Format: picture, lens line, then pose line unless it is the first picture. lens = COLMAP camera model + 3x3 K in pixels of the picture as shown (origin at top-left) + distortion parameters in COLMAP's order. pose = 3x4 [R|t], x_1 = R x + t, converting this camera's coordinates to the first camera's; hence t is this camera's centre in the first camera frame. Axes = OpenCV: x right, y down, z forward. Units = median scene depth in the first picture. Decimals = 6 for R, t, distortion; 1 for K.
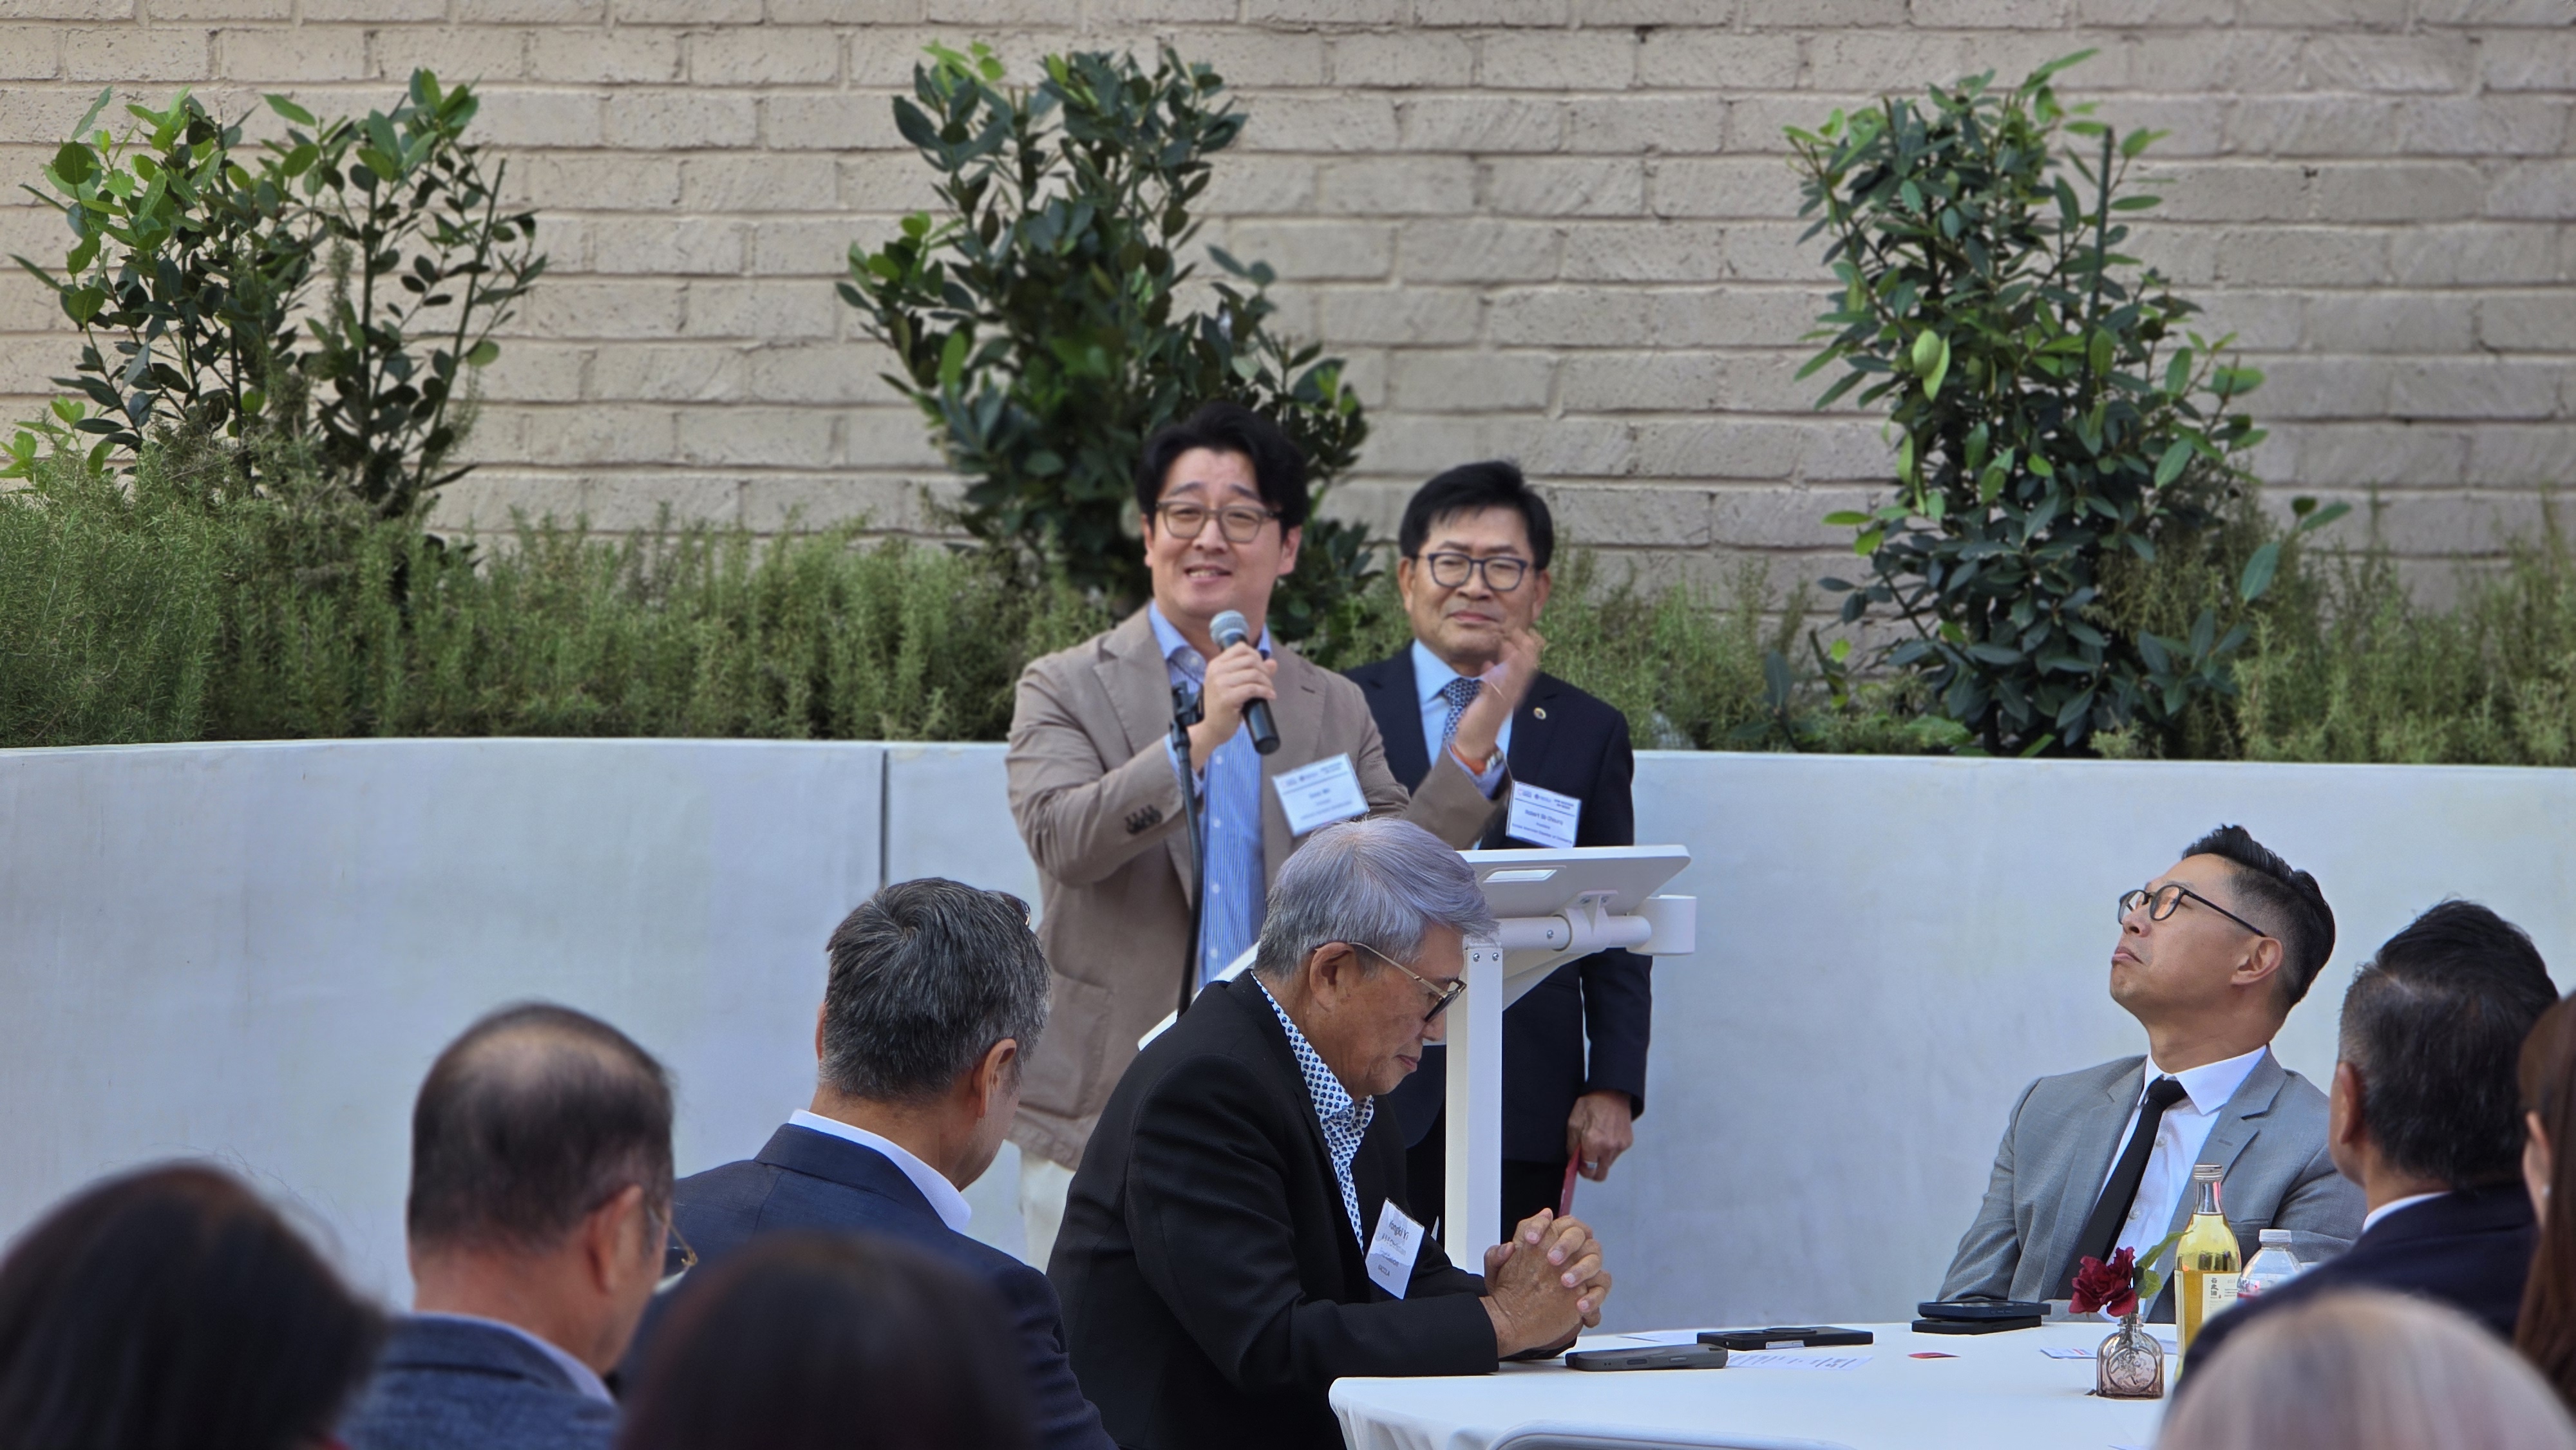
lens RADIAL K [[8919.8, 0, 1288.0], [0, 8919.8, 725.0], [0, 0, 1]] dist [0.415571, -2.512742]
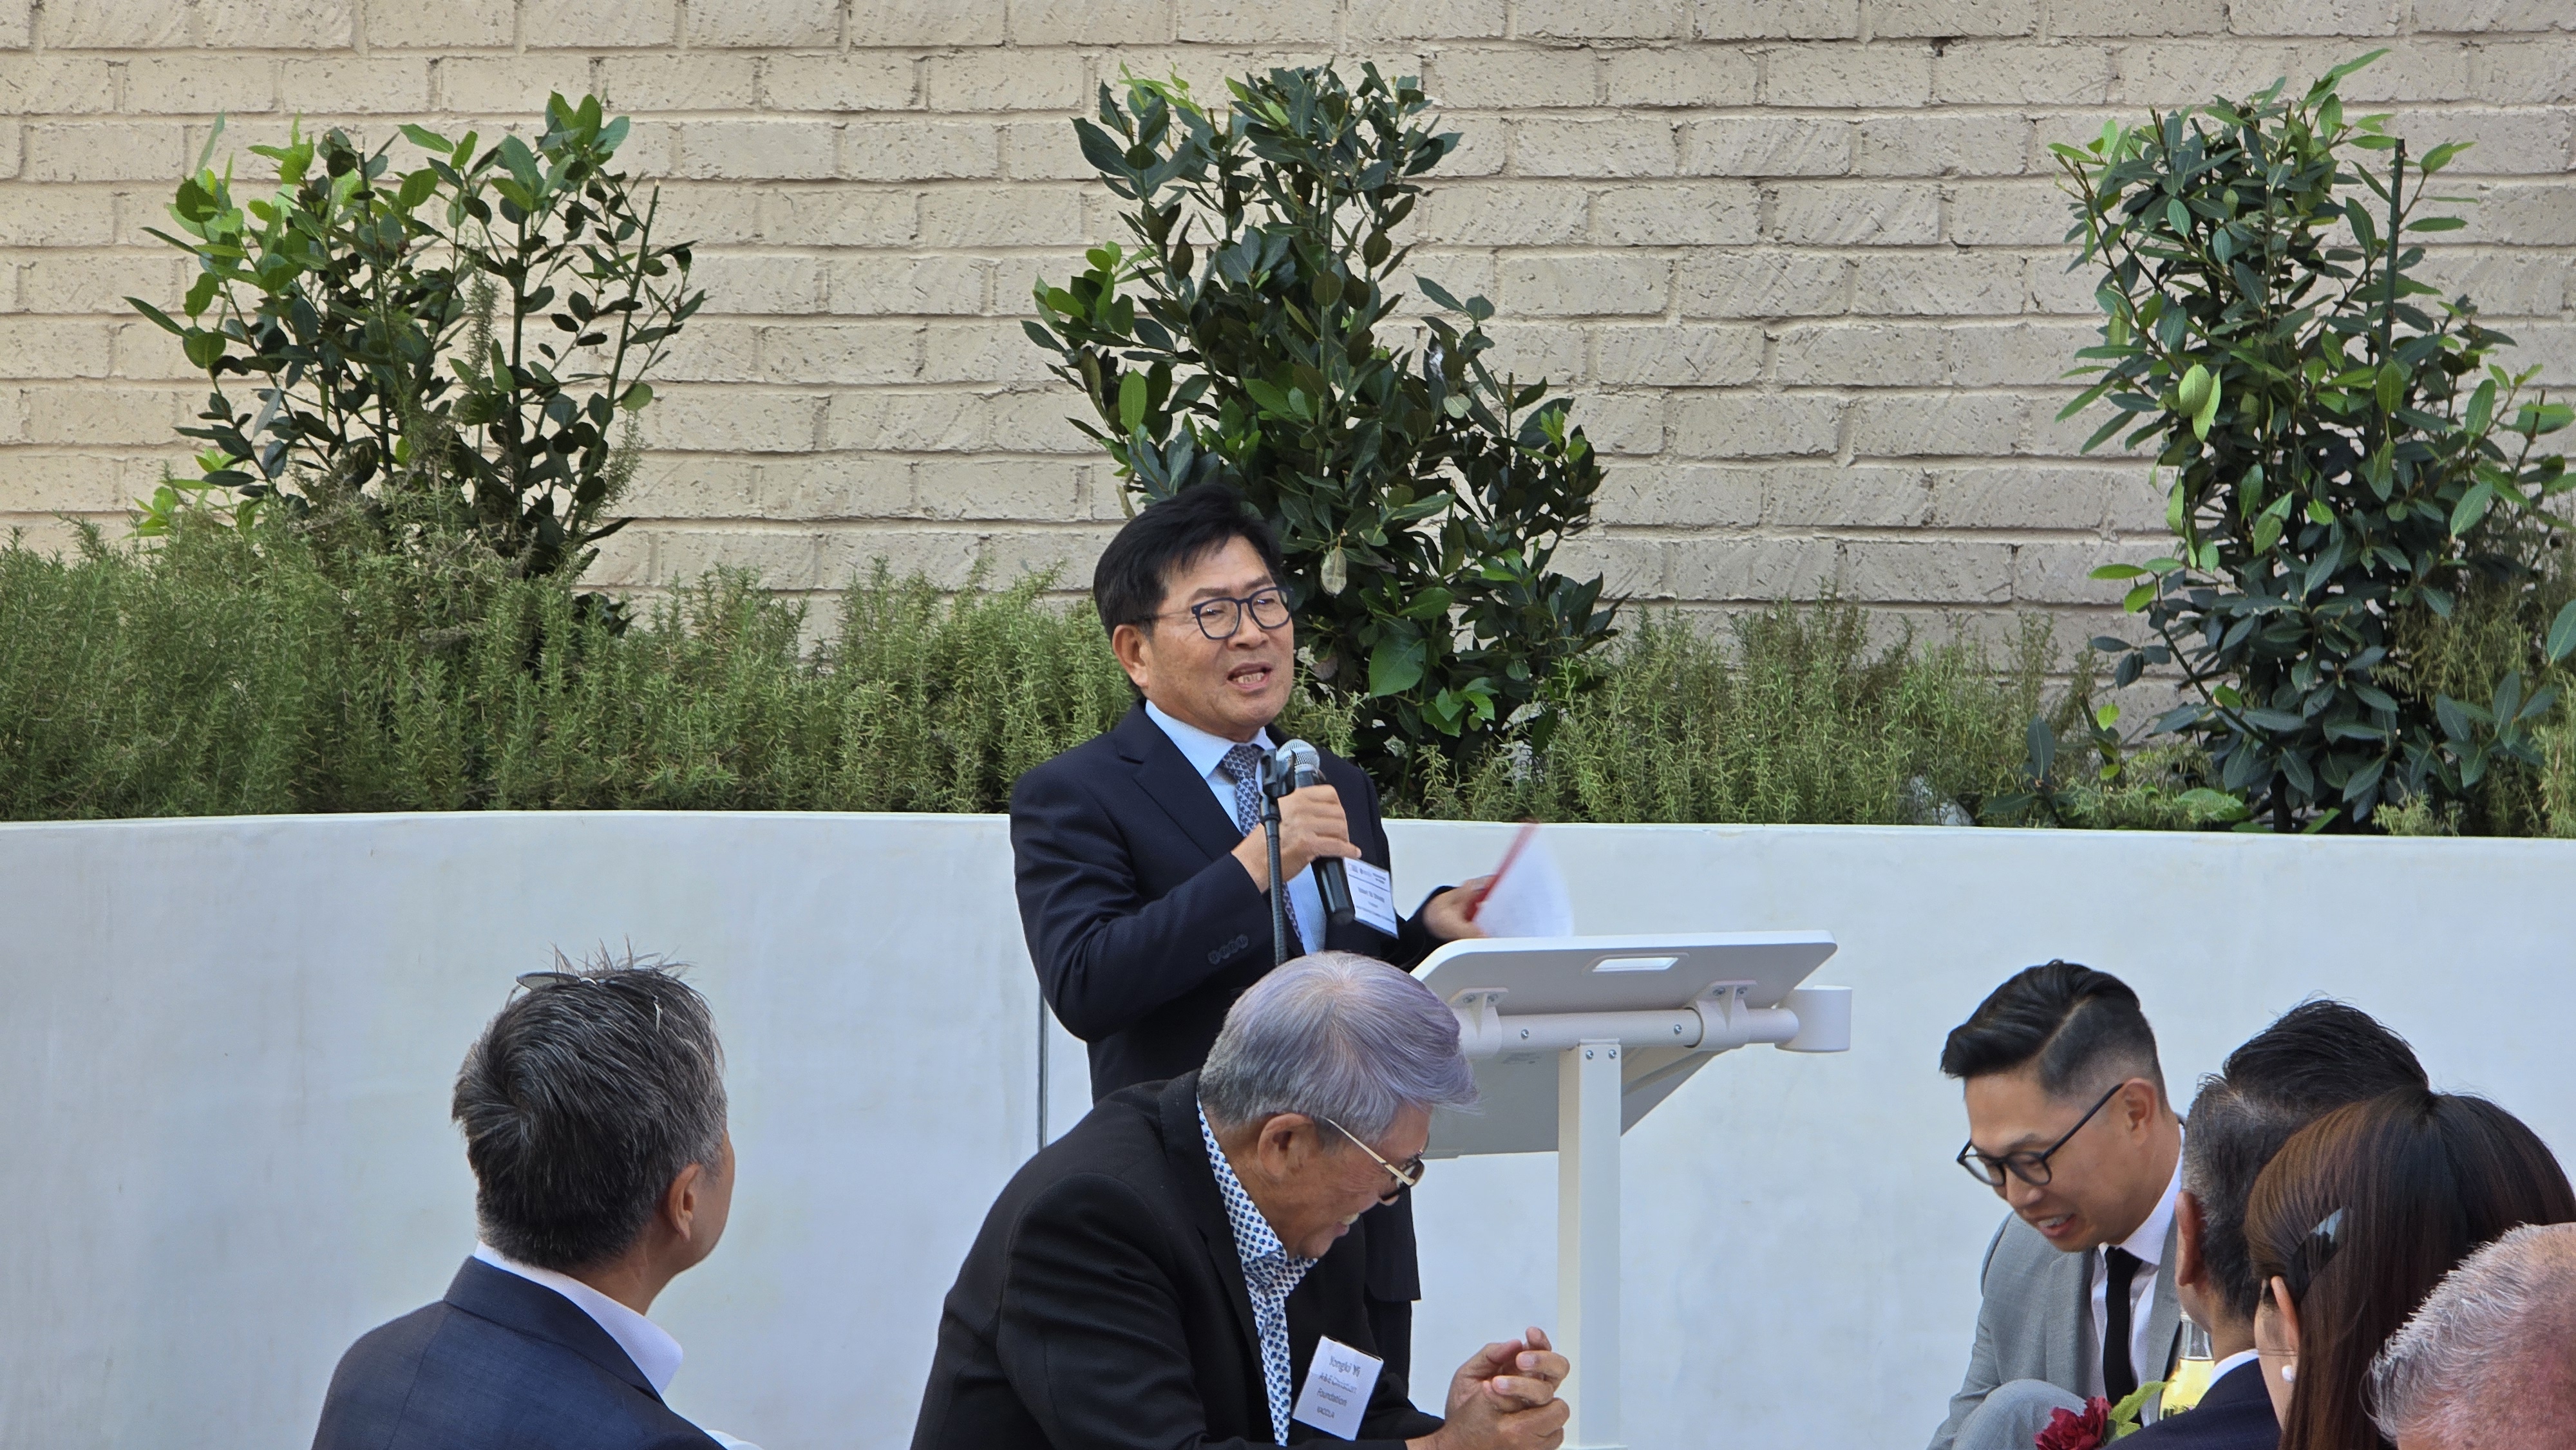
lens RADIAL K [[8919.8, 0, 1288.0], [0, 8919.8, 725.0], [0, 0, 1]] dist [0.415571, -2.512742]
pose [[0.995276, -0.000386, -0.097084, 0.066442], [-0.000422, 0.999965, -0.008304, 0.000150], [0.097084, 0.008306, 0.995242, 0.083125]]
